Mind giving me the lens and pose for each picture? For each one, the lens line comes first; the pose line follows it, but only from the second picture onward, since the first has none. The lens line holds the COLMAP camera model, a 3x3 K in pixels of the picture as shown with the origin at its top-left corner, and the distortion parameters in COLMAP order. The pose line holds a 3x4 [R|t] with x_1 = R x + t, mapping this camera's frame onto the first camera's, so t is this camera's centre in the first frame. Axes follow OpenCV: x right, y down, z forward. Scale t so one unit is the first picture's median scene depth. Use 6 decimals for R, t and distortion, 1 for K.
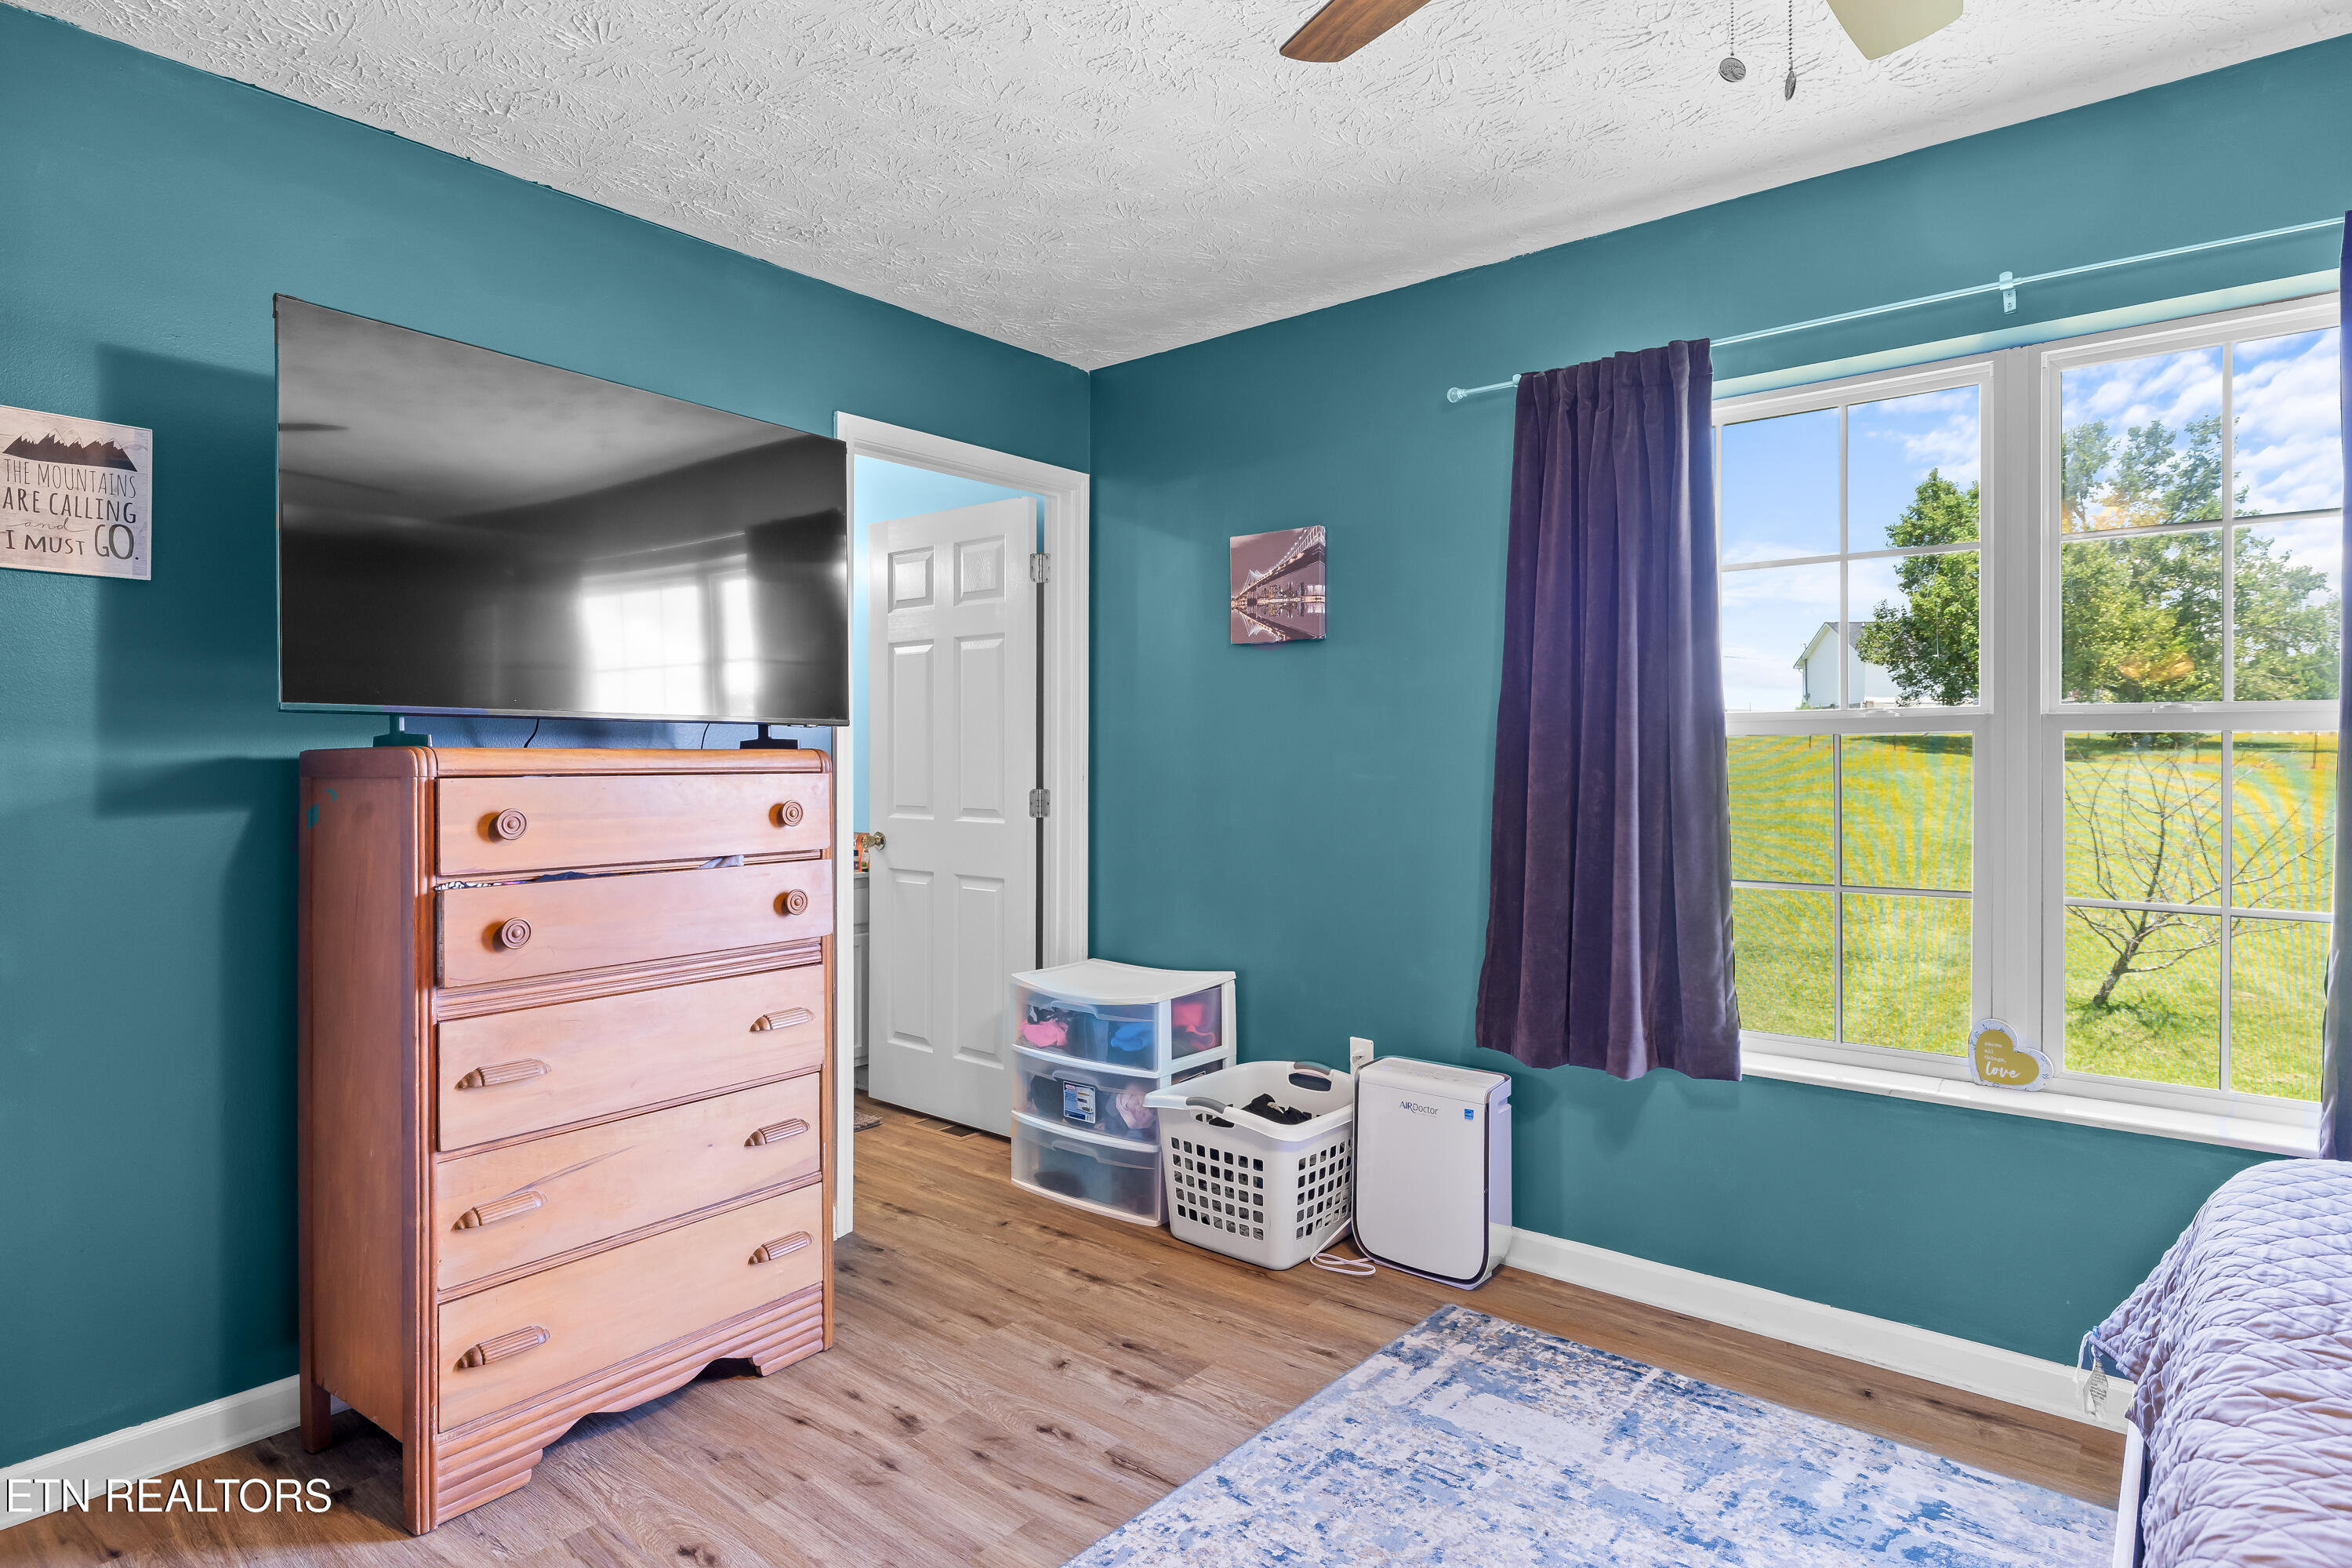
lens RADIAL K [[1294.8, 0, 1181.9], [0, 1294.8, 766.0], [0, 0, 1]] dist [0.028684, -0.001031]
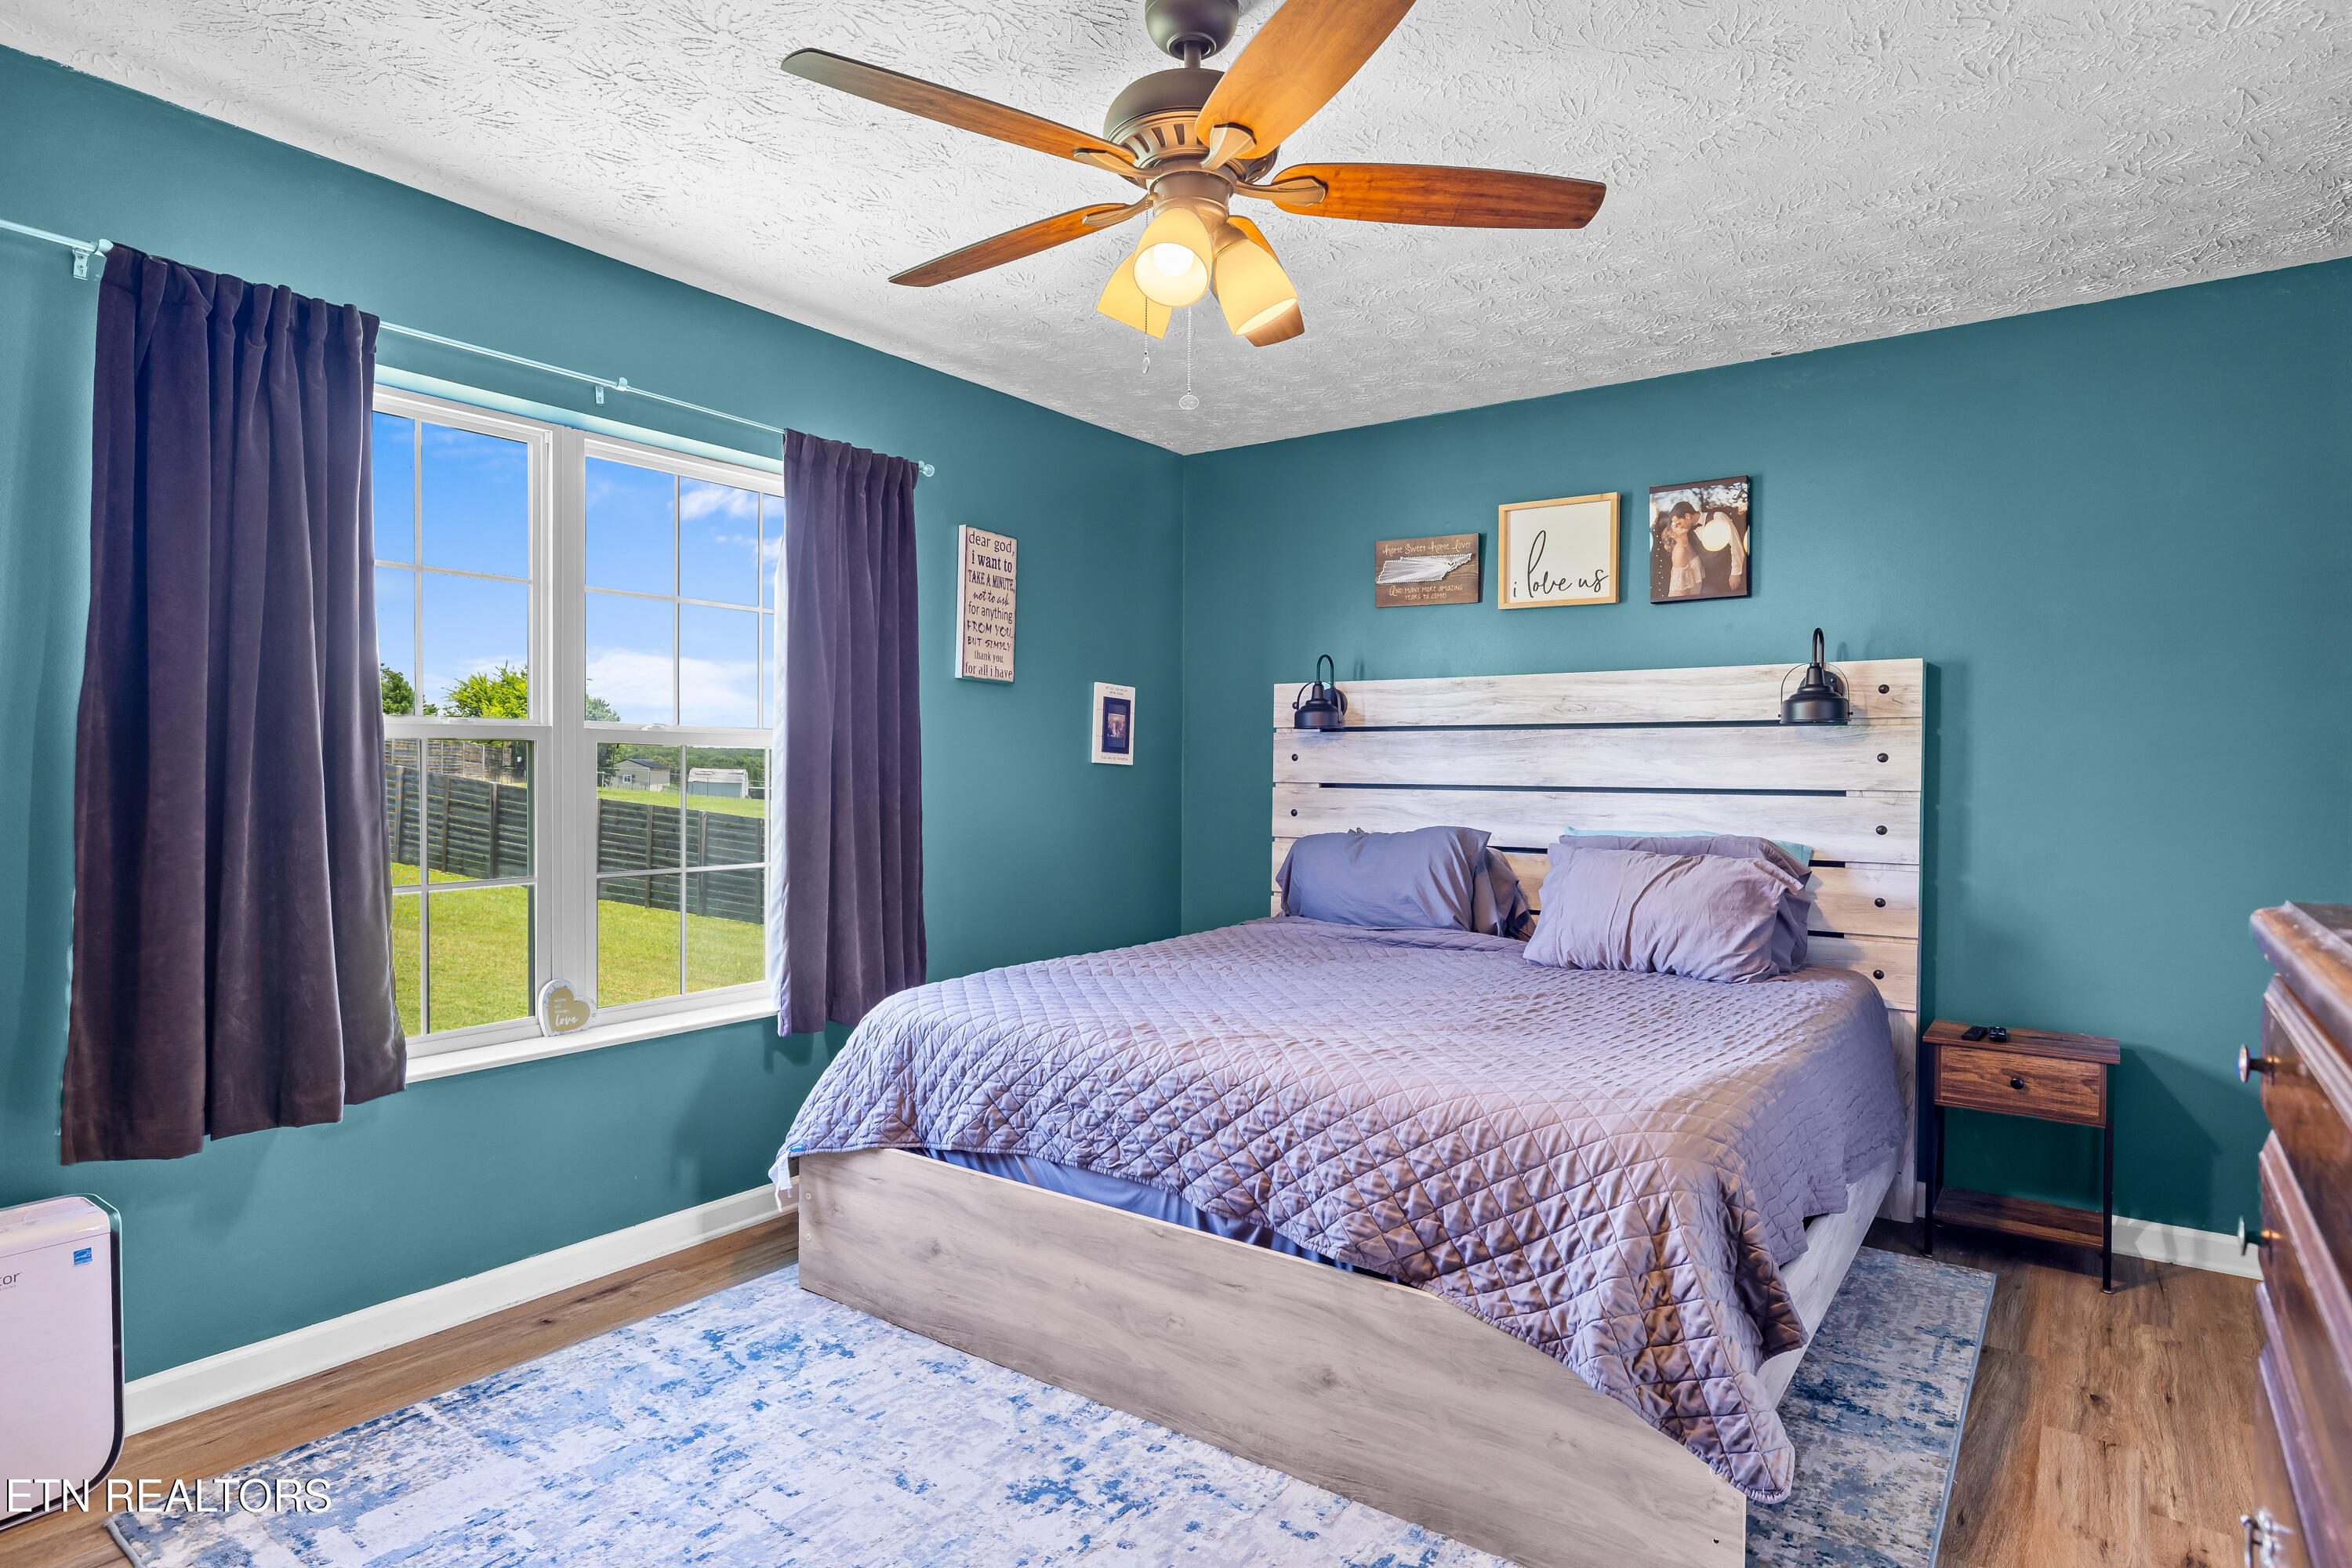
lens RADIAL K [[1294.8, 0, 1180.7], [0, 1294.8, 784.6], [0, 0, 1]] dist [0.028684, -0.001031]
pose [[-0.052818, -0.015076, 0.998490, -0.624052], [-0.002815, 0.999884, 0.014948, -0.005491], [-0.998600, -0.002021, -0.052855, 0.505023]]
